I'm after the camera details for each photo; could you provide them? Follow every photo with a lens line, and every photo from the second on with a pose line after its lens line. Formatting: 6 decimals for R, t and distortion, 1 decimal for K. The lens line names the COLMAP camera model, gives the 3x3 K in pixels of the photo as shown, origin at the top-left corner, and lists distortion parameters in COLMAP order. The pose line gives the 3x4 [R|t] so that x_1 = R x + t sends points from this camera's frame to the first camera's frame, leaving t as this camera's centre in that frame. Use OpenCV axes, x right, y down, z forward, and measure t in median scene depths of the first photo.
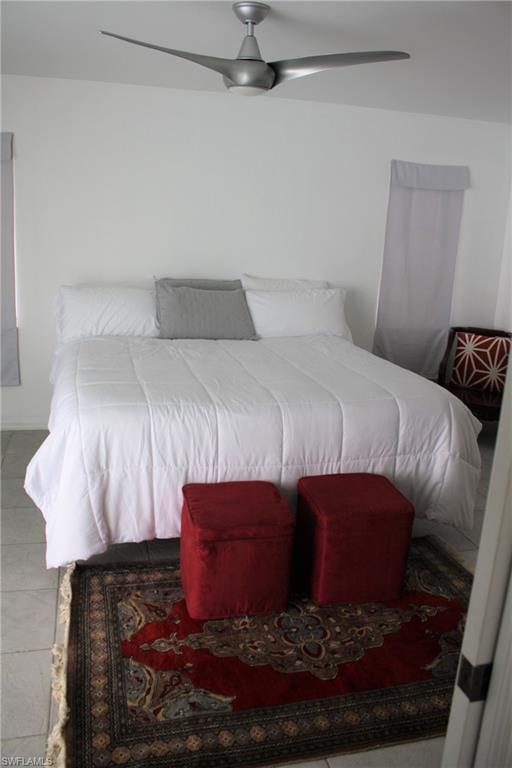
lens RADIAL K [[644.5, 0, 256.9], [0, 644.5, 406.1], [0, 0, 1]] dist [-0.141068, 0.108728]
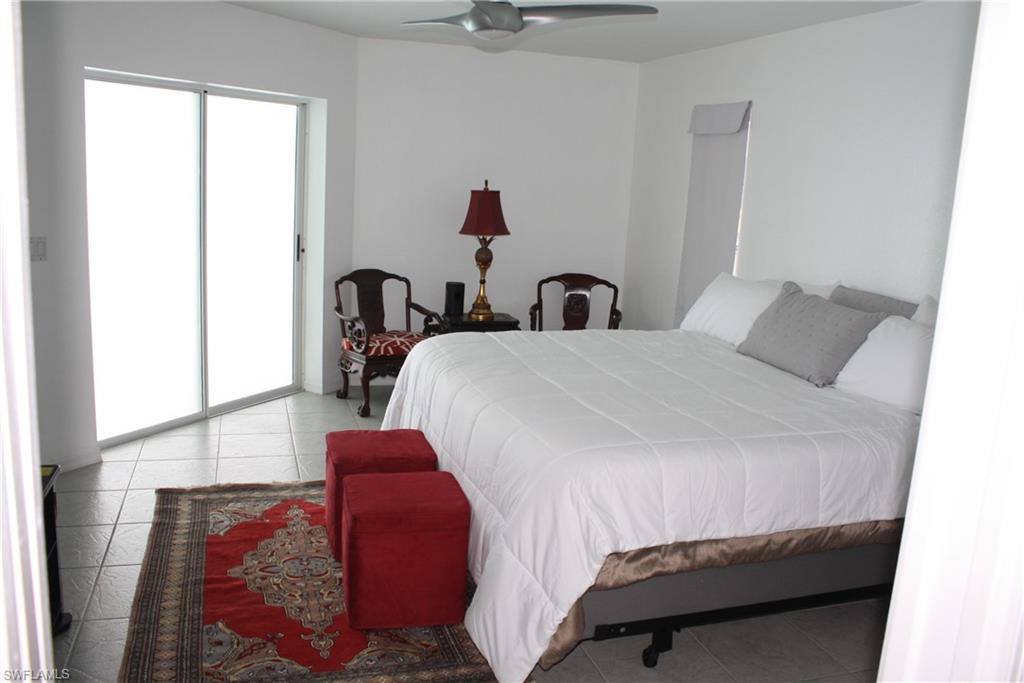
lens RADIAL K [[859.4, 0, 497.5], [0, 859.4, 342.3], [0, 0, 1]] dist [-0.141068, 0.108728]
pose [[0.027268, 0.143864, -0.989222, 1.443228], [-0.327263, 0.936339, 0.127153, -0.263553], [0.944540, 0.320269, 0.072613, 1.158642]]
